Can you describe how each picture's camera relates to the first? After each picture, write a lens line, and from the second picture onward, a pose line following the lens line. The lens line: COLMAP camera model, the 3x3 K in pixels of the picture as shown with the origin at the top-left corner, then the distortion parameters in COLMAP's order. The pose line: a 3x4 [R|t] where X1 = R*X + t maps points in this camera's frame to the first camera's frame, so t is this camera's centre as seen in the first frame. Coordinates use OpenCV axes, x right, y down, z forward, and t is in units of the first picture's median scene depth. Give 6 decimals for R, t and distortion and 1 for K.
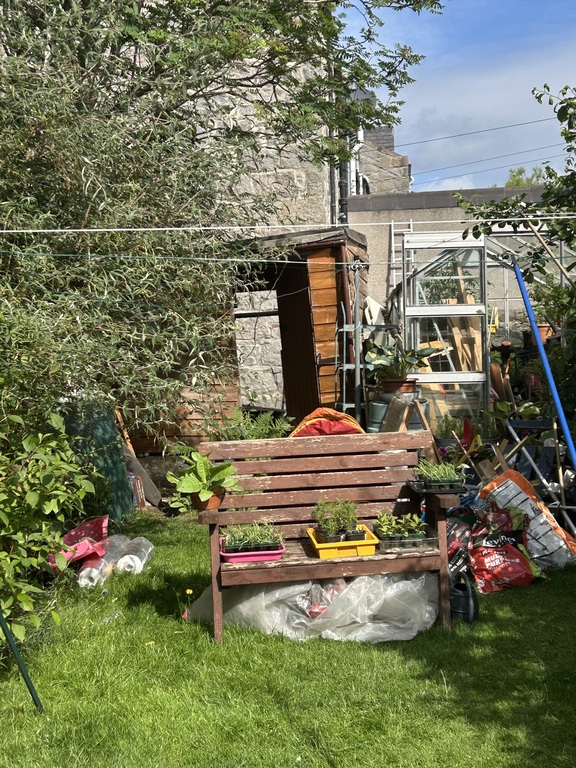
lens RADIAL K [[1390.4, 0, 282.1], [0, 1390.4, 384.8], [0, 0, 1]] dist [0.143017, 0.000000]
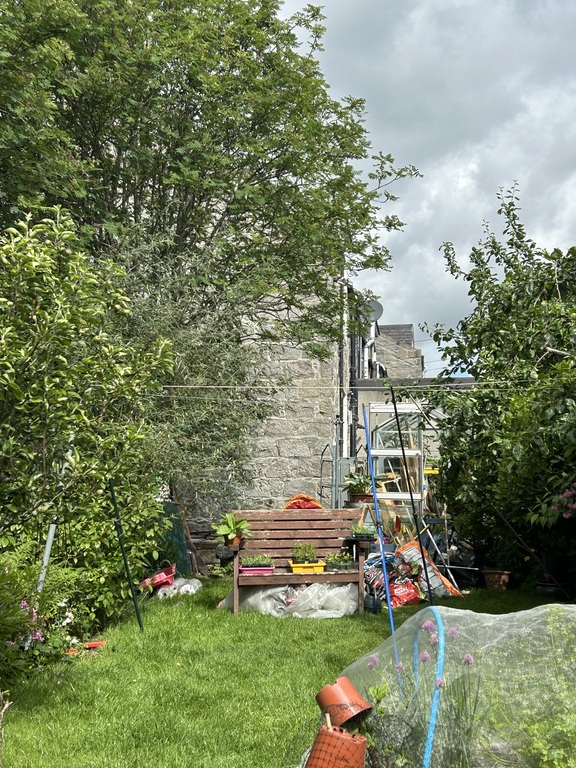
lens RADIAL K [[1146.6, 0, 290.2], [0, 1146.6, 385.7], [0, 0, 1]] dist [0.175035, 0.000000]
pose [[0.999167, 0.033167, -0.023772, 0.046935], [-0.035916, 0.991314, -0.126520, 0.066672], [0.019369, 0.127268, 0.991679, -0.486286]]
